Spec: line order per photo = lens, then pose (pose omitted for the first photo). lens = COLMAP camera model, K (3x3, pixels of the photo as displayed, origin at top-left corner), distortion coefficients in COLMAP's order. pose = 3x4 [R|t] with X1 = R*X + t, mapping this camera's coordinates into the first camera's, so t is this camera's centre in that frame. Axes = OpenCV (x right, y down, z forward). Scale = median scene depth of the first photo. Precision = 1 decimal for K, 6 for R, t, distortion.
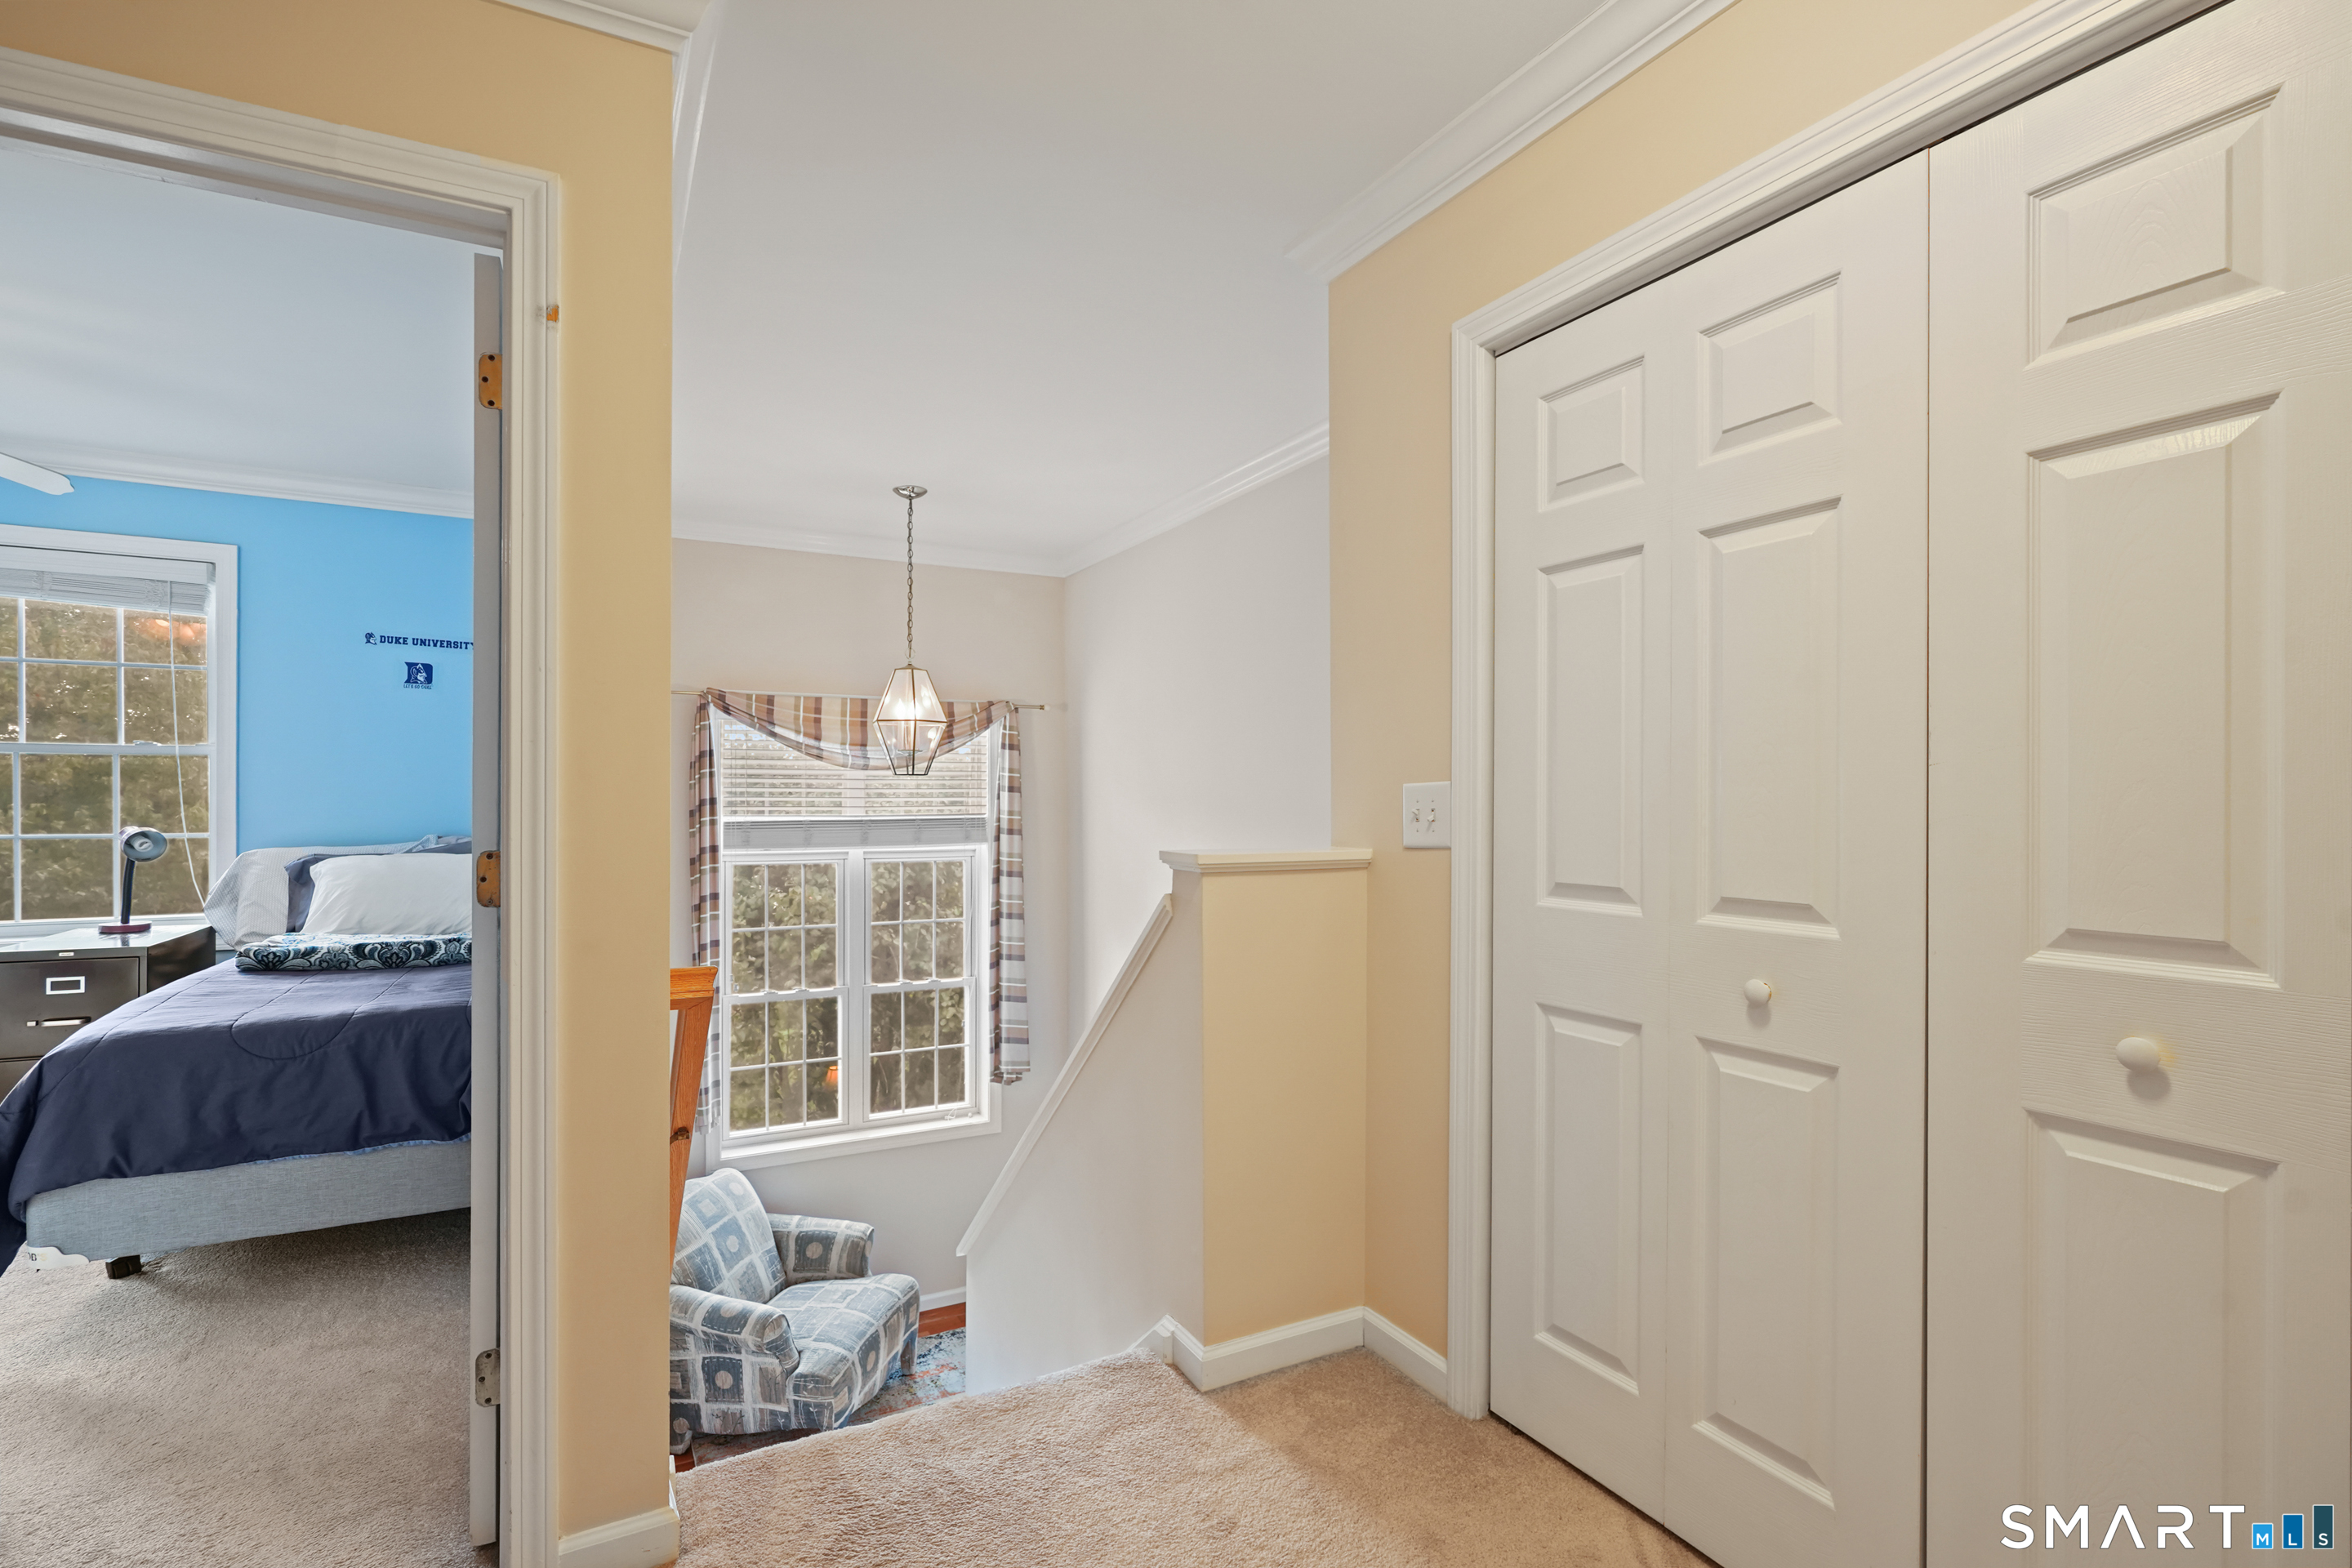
lens RADIAL K [[1083.8, 0, 1165.1], [0, 1083.8, 796.7], [0, 0, 1]] dist [-0.011158, 0.007546]
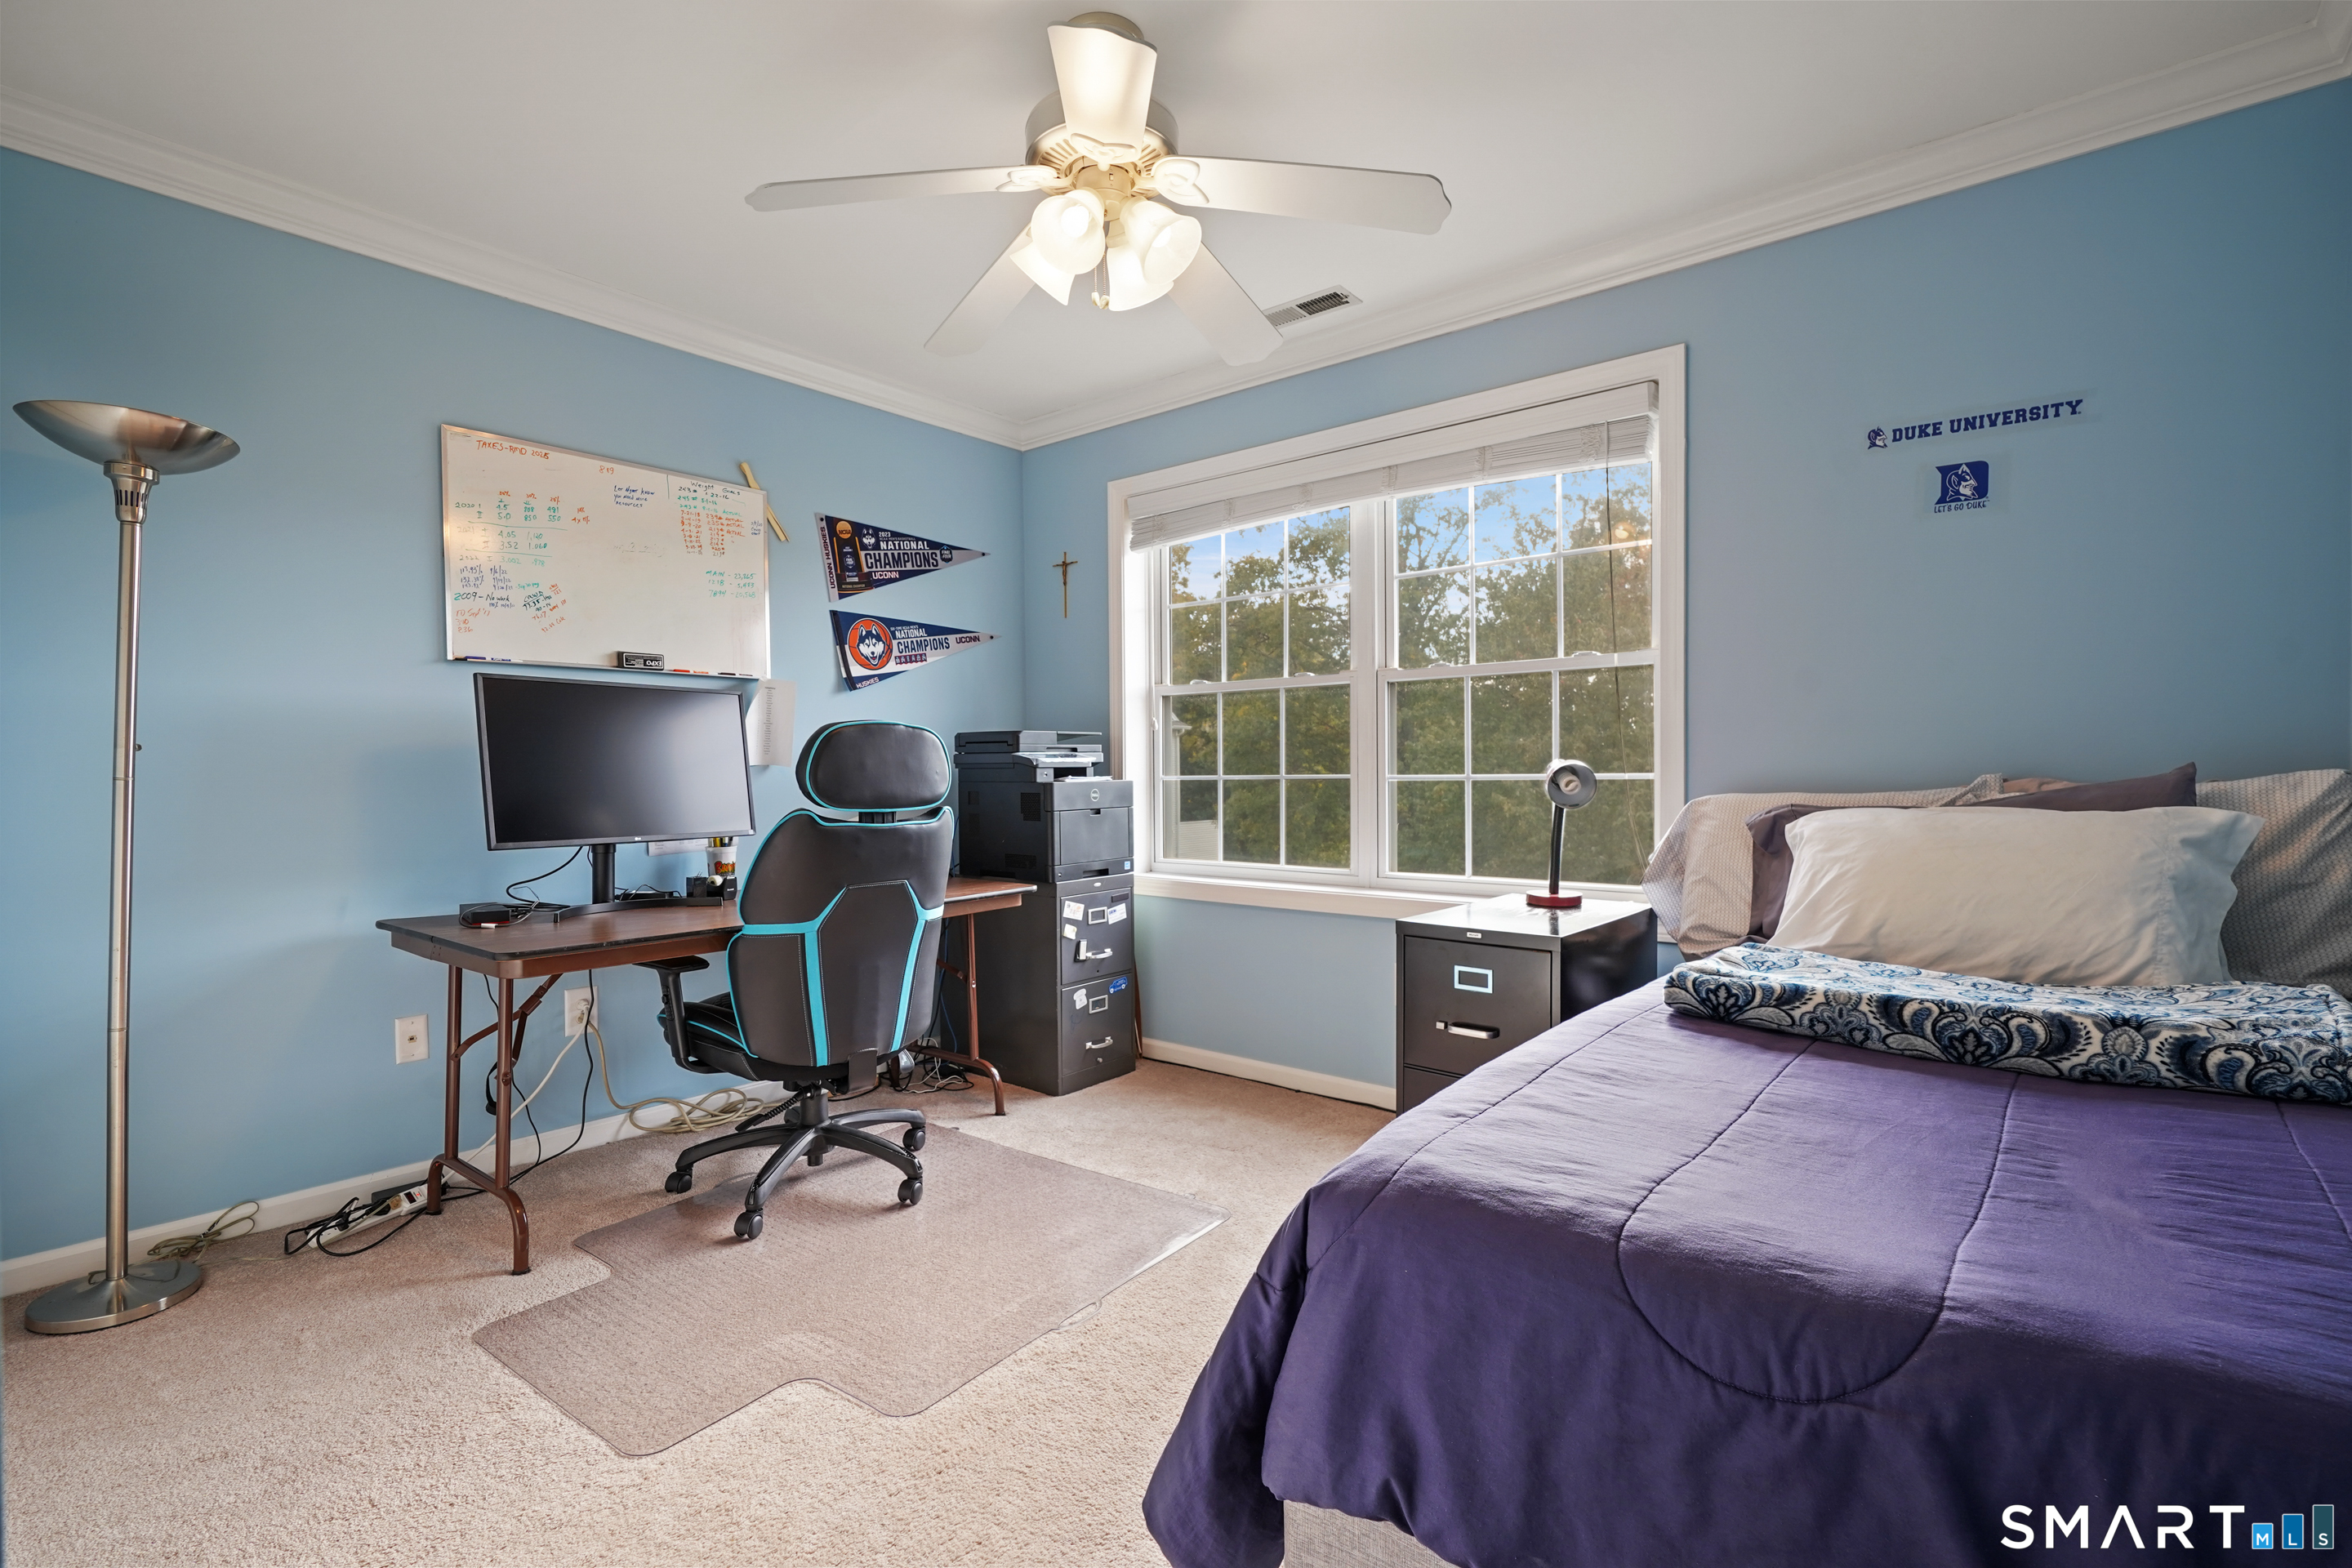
lens RADIAL K [[1083.8, 0, 1165.1], [0, 1083.8, 796.7], [0, 0, 1]] dist [-0.011158, 0.007546]
pose [[0.381242, 0.013716, -0.924373, -0.394850], [0.010815, 0.999755, 0.019295, 0.035924], [0.924412, -0.017353, 0.381001, 0.485897]]
